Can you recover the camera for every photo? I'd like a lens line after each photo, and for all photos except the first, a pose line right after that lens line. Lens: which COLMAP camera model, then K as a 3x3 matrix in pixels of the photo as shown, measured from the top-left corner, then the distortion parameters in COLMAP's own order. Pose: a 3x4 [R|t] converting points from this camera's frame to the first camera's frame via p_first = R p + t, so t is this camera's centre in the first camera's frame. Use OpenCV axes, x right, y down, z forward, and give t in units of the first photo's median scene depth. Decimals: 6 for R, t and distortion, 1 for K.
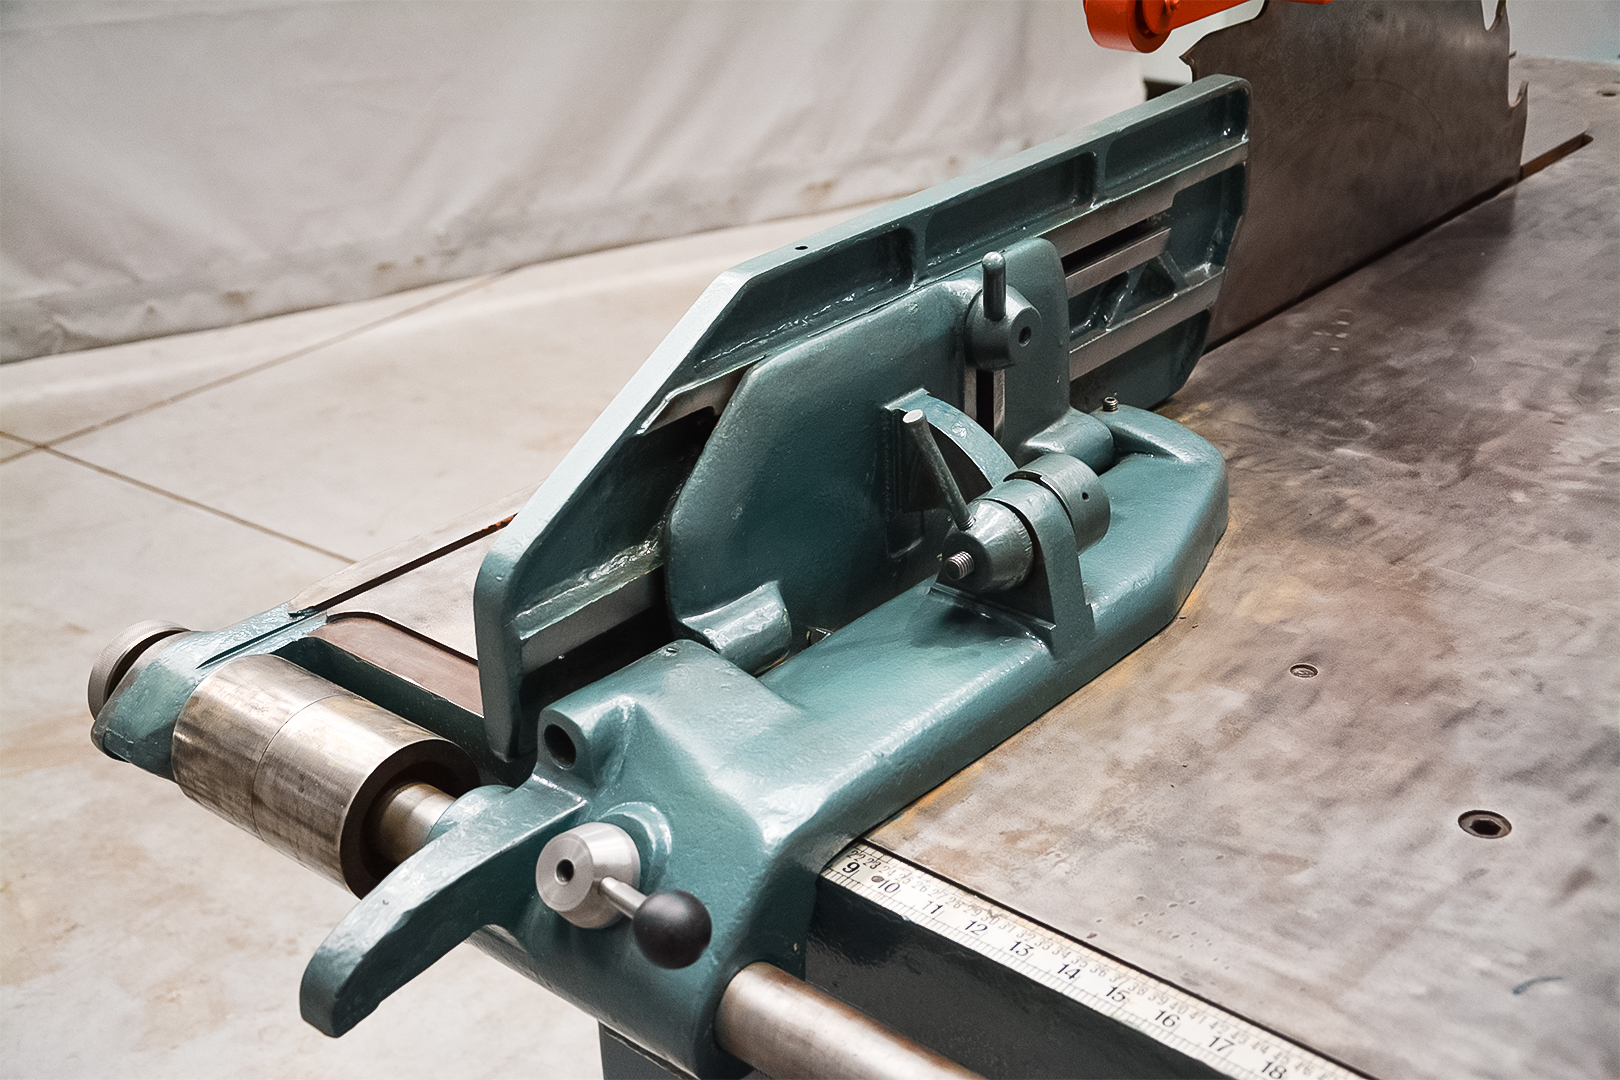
lens RADIAL K [[2116.1, 0, 813.6], [0, 2116.1, 539.5], [0, 0, 1]] dist [0.013891, 0.720611]
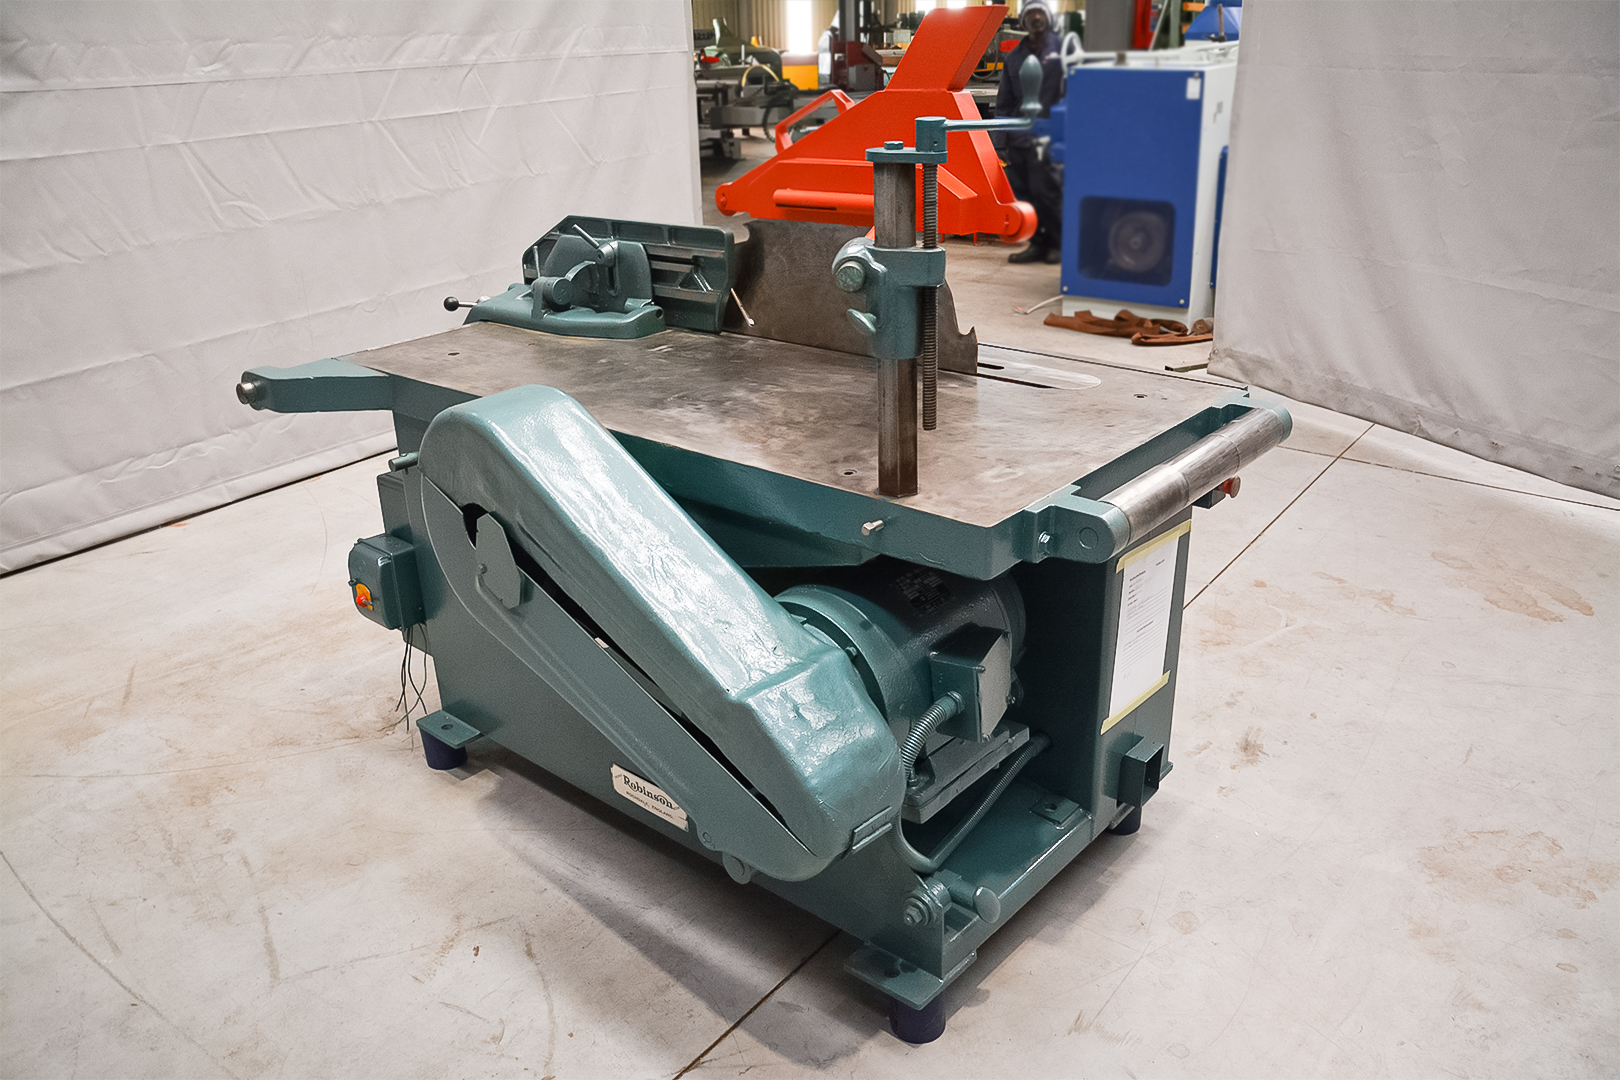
lens RADIAL K [[1267.6, 0, 823.2], [0, 1267.6, 542.9], [0, 0, 1]] dist [-0.162155, 0.132354]
pose [[0.022803, 0.420851, -0.906843, 2.498371], [-0.417752, 0.828102, 0.373804, -0.719766], [0.908275, 0.370312, 0.194695, 1.210864]]
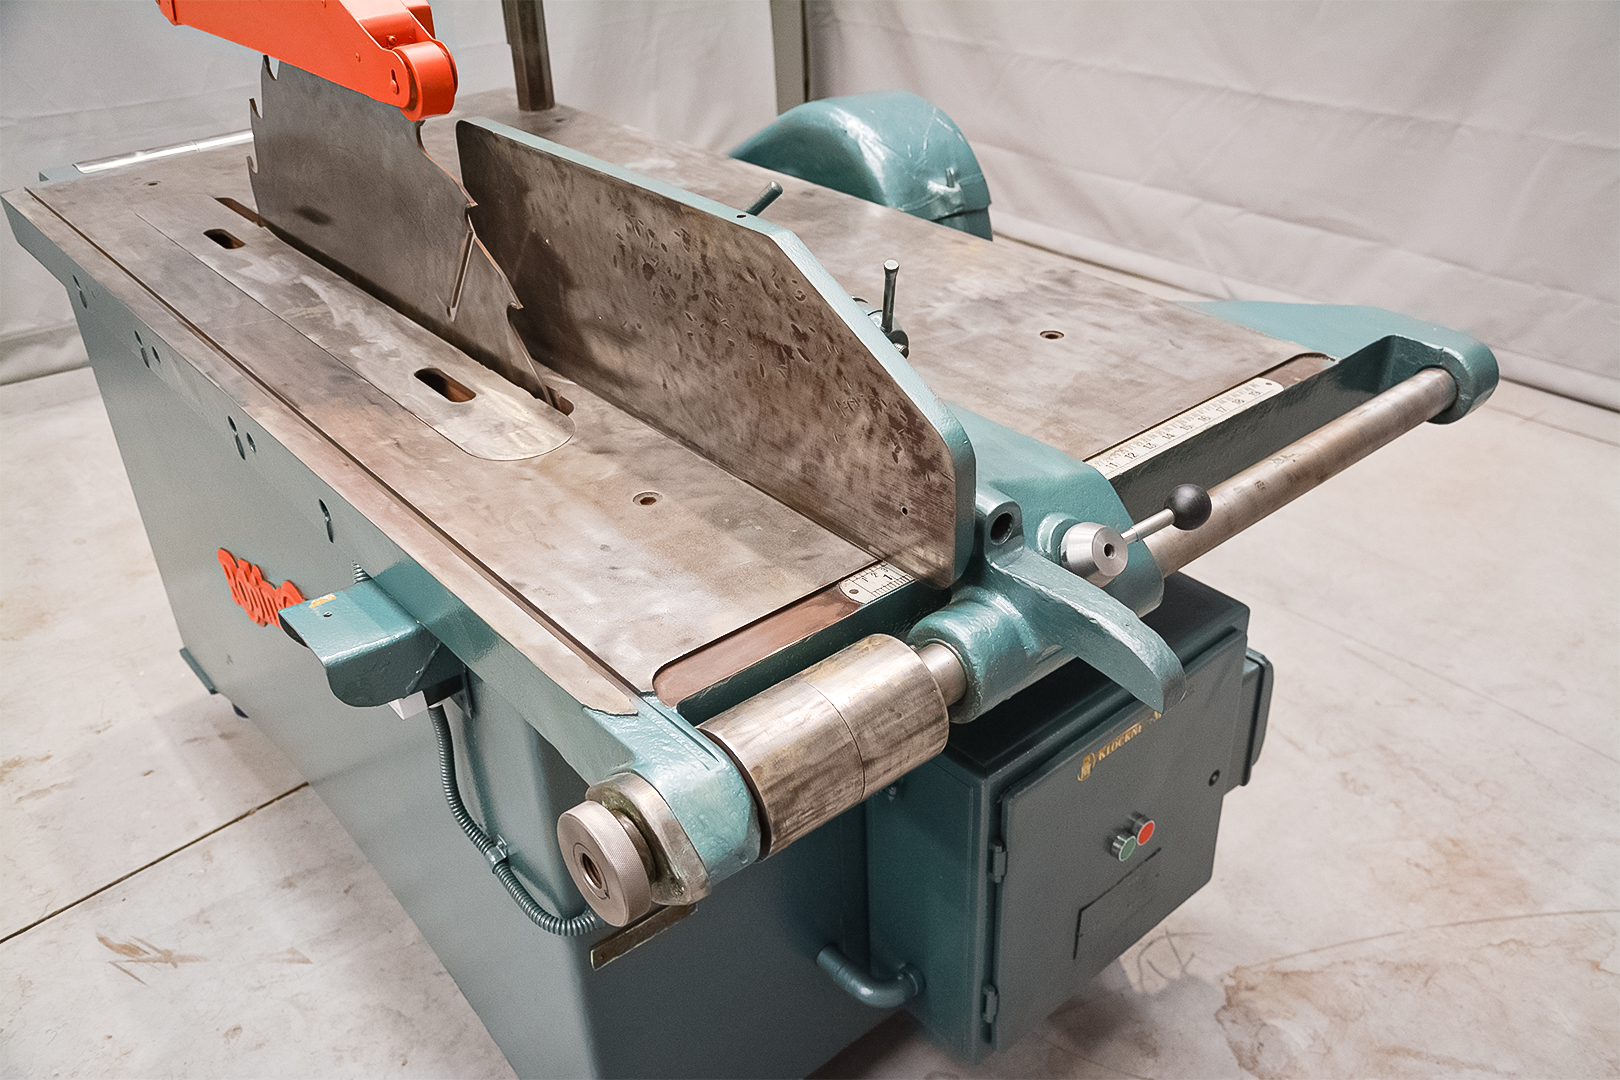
lens RADIAL K [[1389.2, 0, 820.7], [0, 1389.2, 542.1], [0, 0, 1]] dist [-0.117481, 0.137925]
pose [[0.145296, -0.484039, 0.862899, -0.898176], [0.458725, 0.805705, 0.374715, -0.286519], [-0.876619, 0.341389, 0.339106, 0.742341]]
